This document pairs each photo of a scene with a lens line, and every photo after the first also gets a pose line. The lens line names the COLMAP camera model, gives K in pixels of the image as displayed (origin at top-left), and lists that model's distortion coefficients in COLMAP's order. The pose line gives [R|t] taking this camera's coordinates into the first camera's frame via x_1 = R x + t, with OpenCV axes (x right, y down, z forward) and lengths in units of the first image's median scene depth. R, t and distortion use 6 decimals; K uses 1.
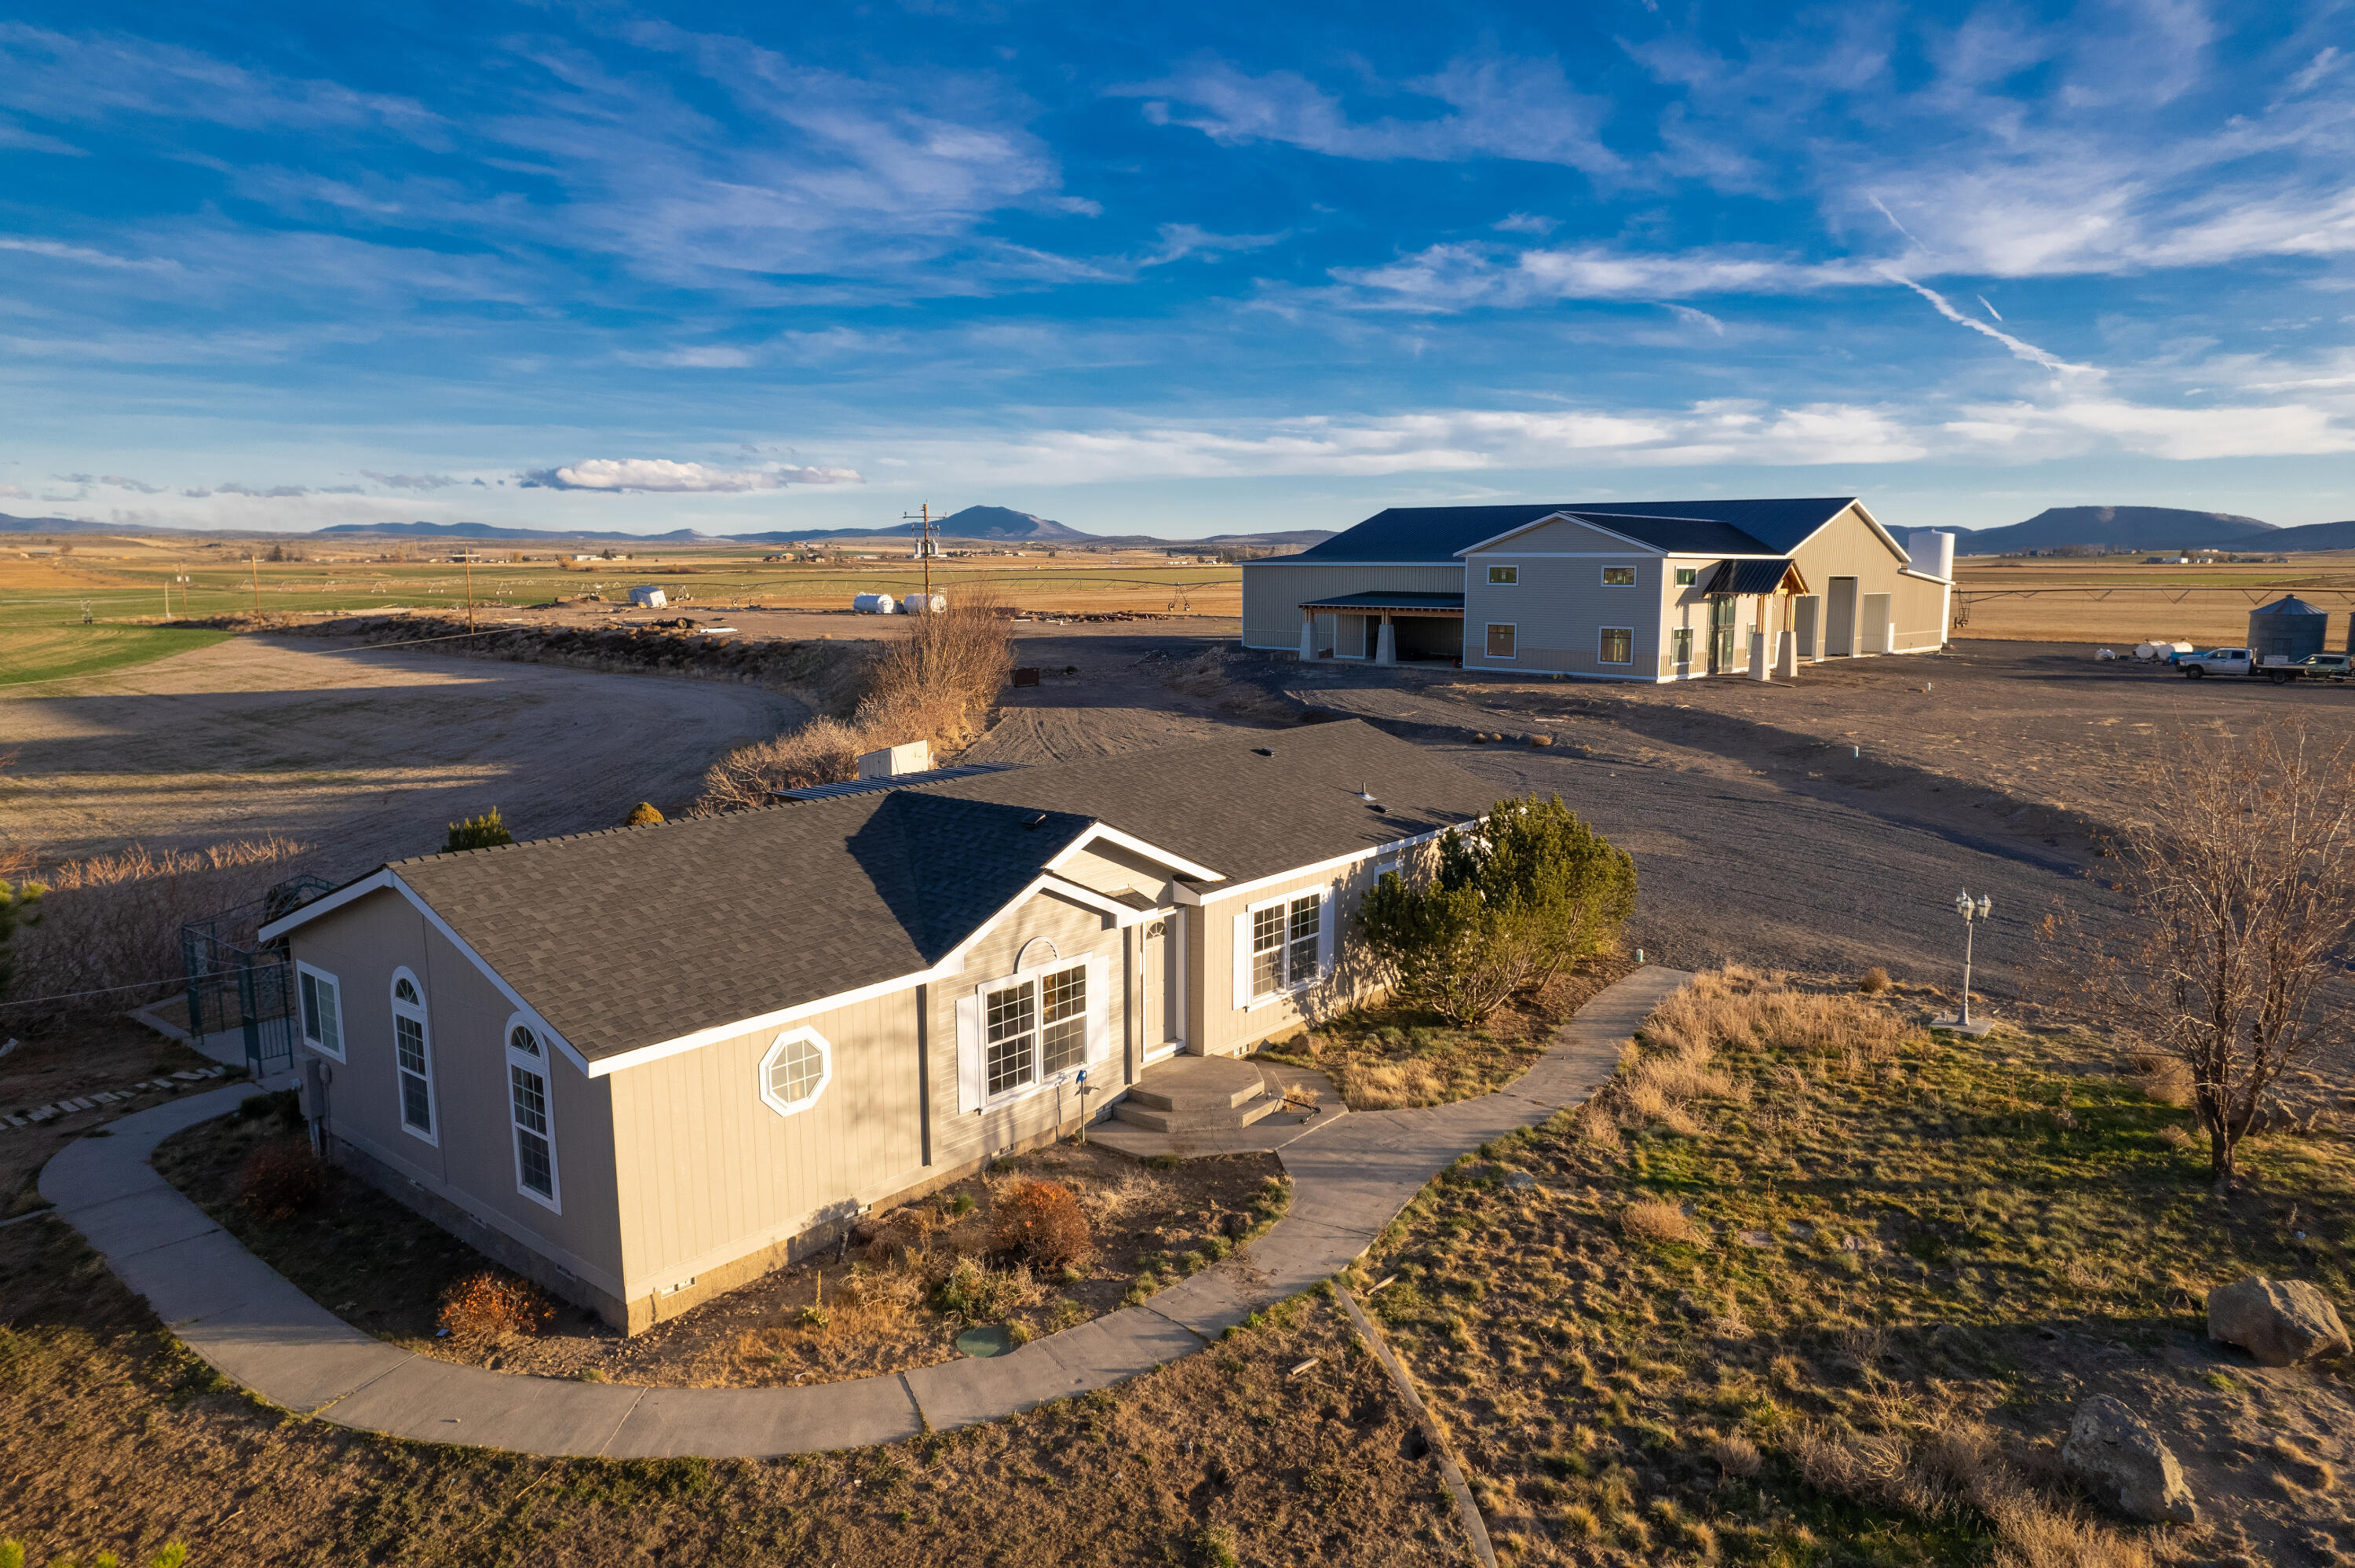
lens RADIAL K [[1497.6, 0, 1162.4], [0, 1497.6, 769.6], [0, 0, 1]] dist [-0.076104, 0.065568]
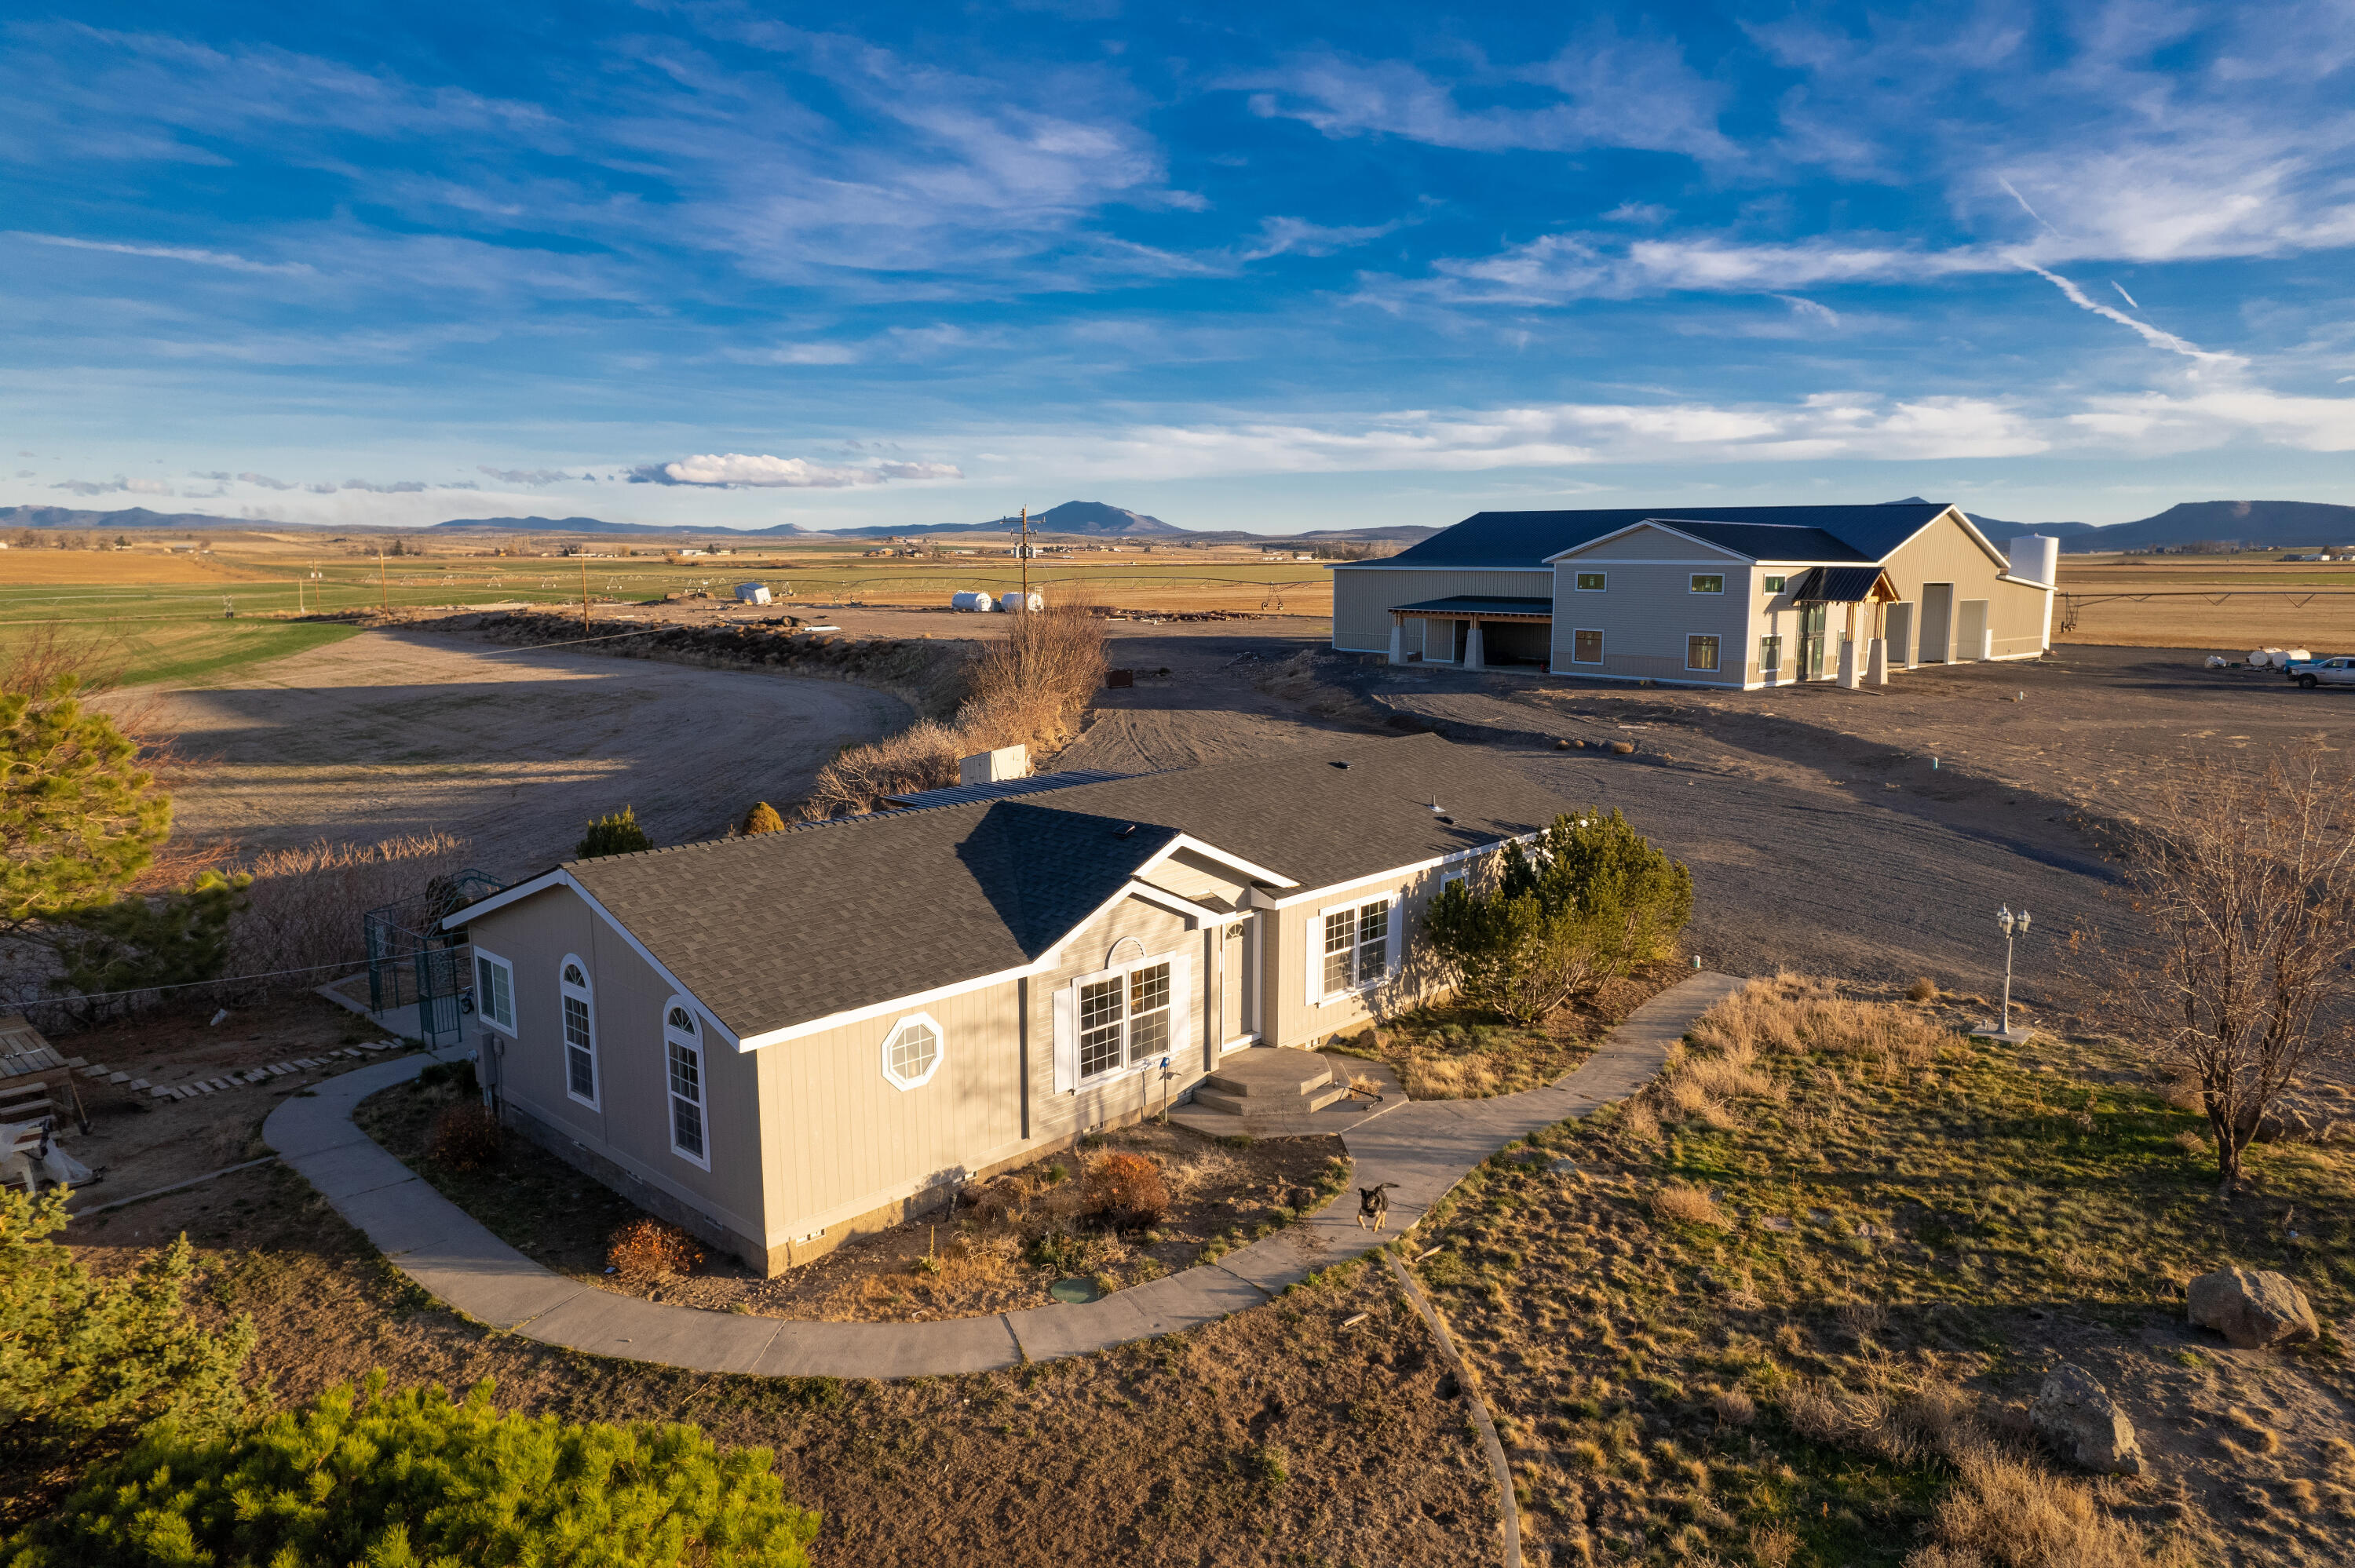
lens RADIAL K [[1497.6, 0, 1162.4], [0, 1497.6, 769.6], [0, 0, 1]] dist [-0.076104, 0.065568]
pose [[0.998008, 0.010098, -0.062281, 0.011459], [-0.009889, 0.999944, 0.003662, -0.016930], [0.062314, -0.003039, 0.998052, -0.110986]]
